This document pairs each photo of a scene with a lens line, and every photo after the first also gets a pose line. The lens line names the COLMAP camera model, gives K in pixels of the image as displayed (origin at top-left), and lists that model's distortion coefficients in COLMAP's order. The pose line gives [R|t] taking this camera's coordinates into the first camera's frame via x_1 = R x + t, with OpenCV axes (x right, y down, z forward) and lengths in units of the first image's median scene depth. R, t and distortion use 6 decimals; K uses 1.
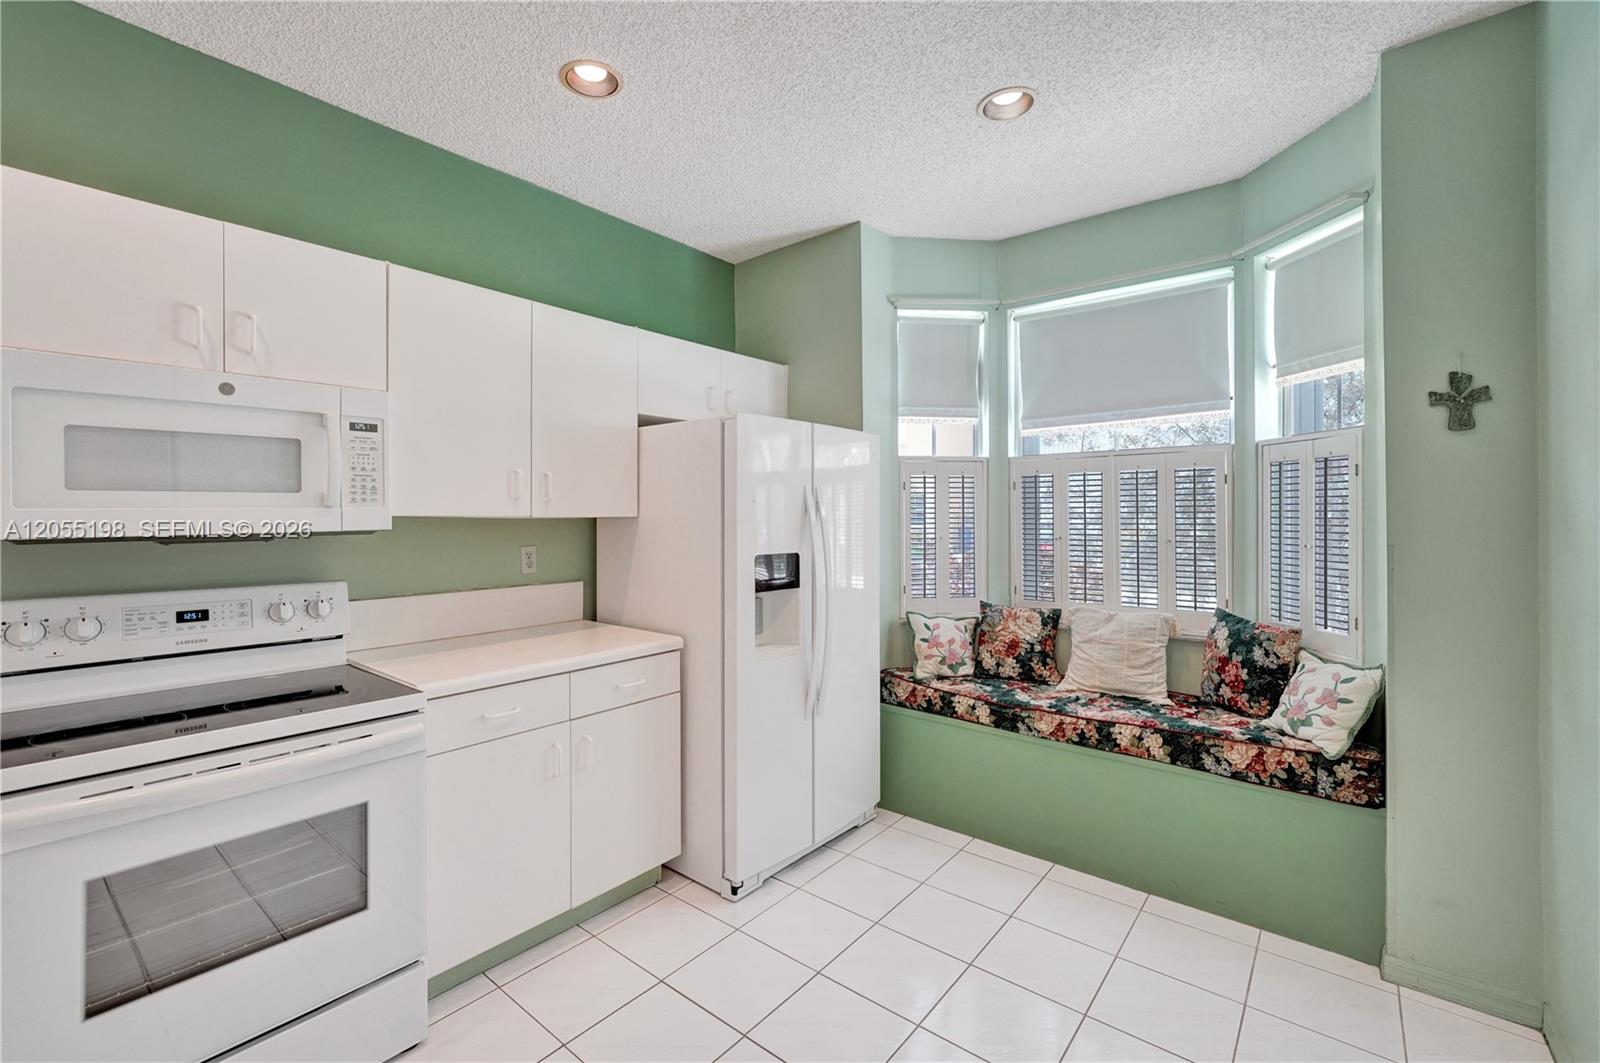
lens RADIAL K [[662.7, 0, 791.8], [0, 662.7, 515.6], [0, 0, 1]] dist [-0.001551, 0.001682]
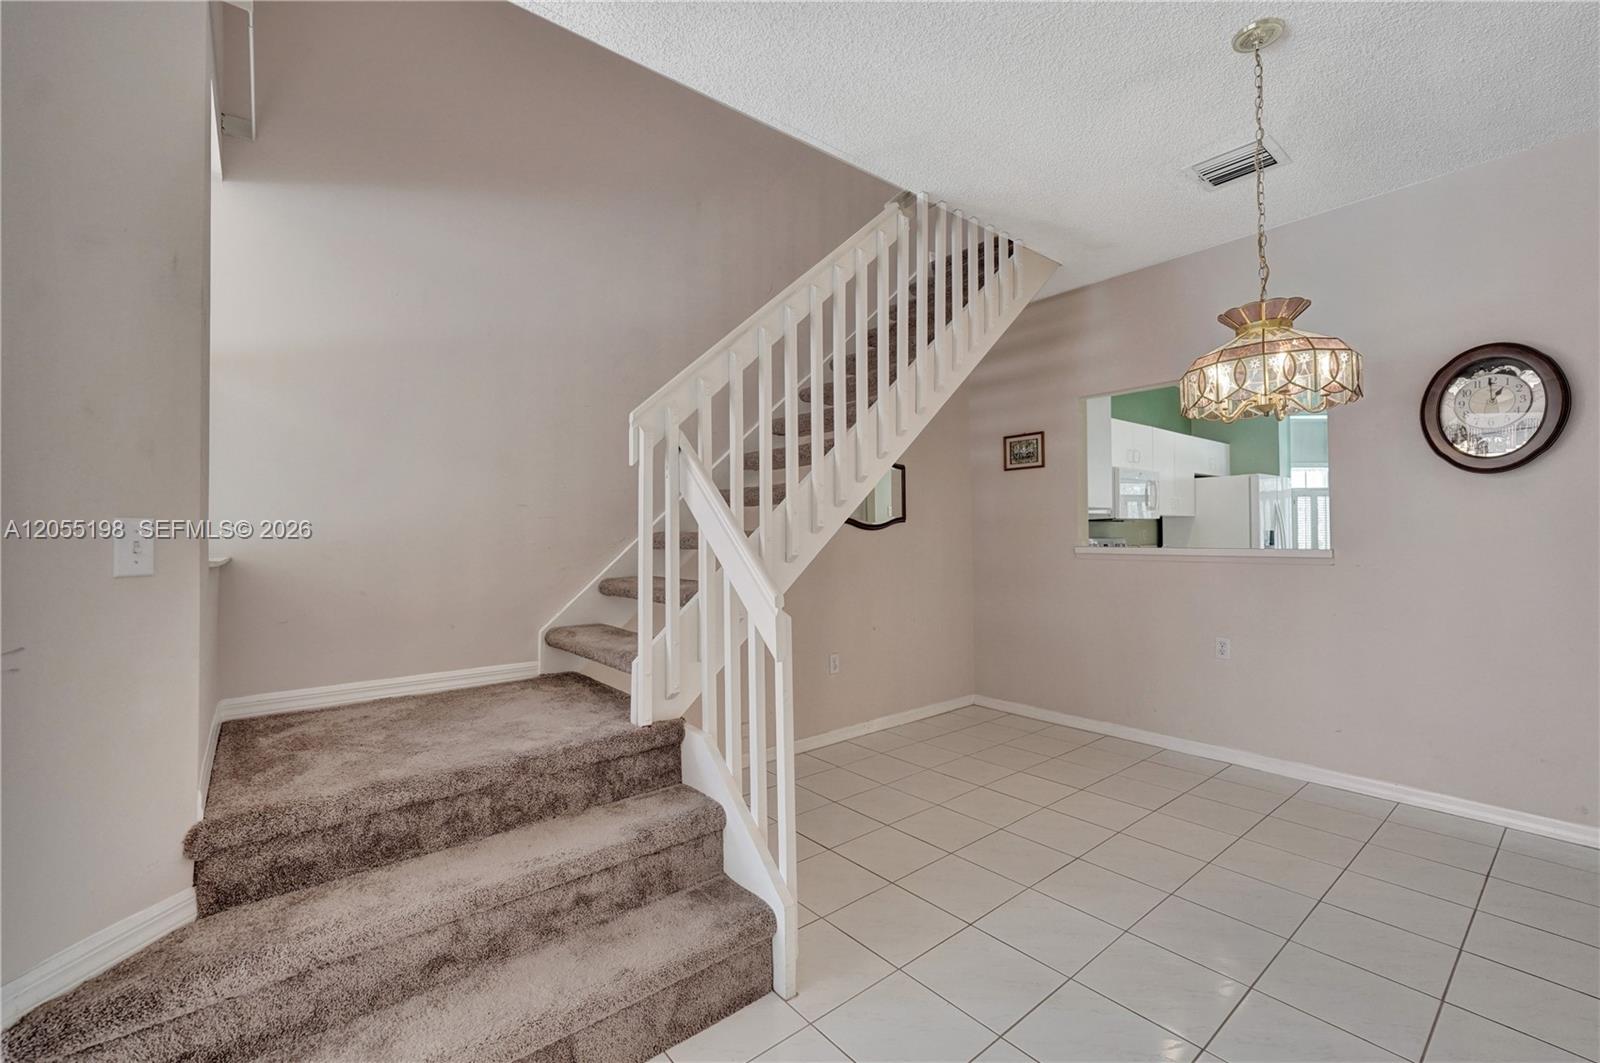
lens RADIAL K [[662.7, 0, 792.1], [0, 662.7, 523.0], [0, 0, 1]] dist [-0.001551, 0.001682]
pose [[0.985736, 0.006875, -0.168157, -1.670065], [-0.007320, 0.999971, -0.002032, 0.054363], [0.168138, 0.003234, 0.985758, -2.086886]]
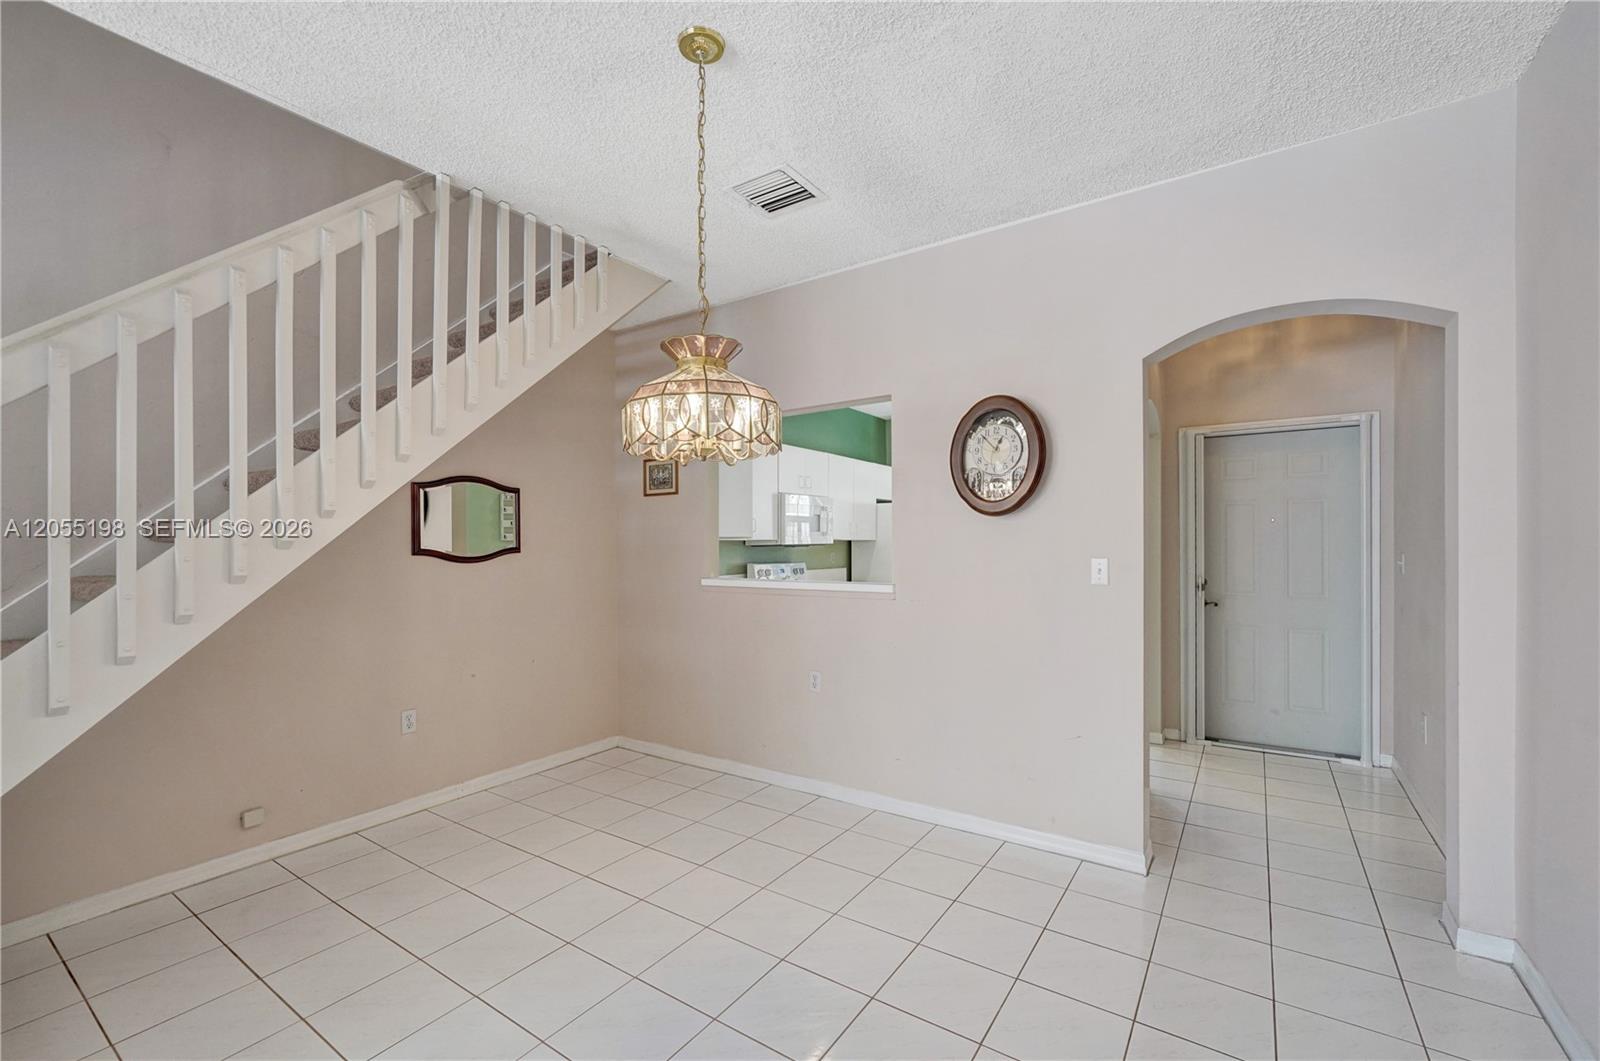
lens RADIAL K [[662.7, 0, 811.4], [0, 662.7, 541.2], [0, 0, 1]] dist [-0.001551, 0.001682]
pose [[0.993066, 0.008565, 0.117247, -1.019817], [-0.010025, 0.999879, 0.011867, -0.024990], [-0.117132, -0.012960, 0.993032, -1.895042]]
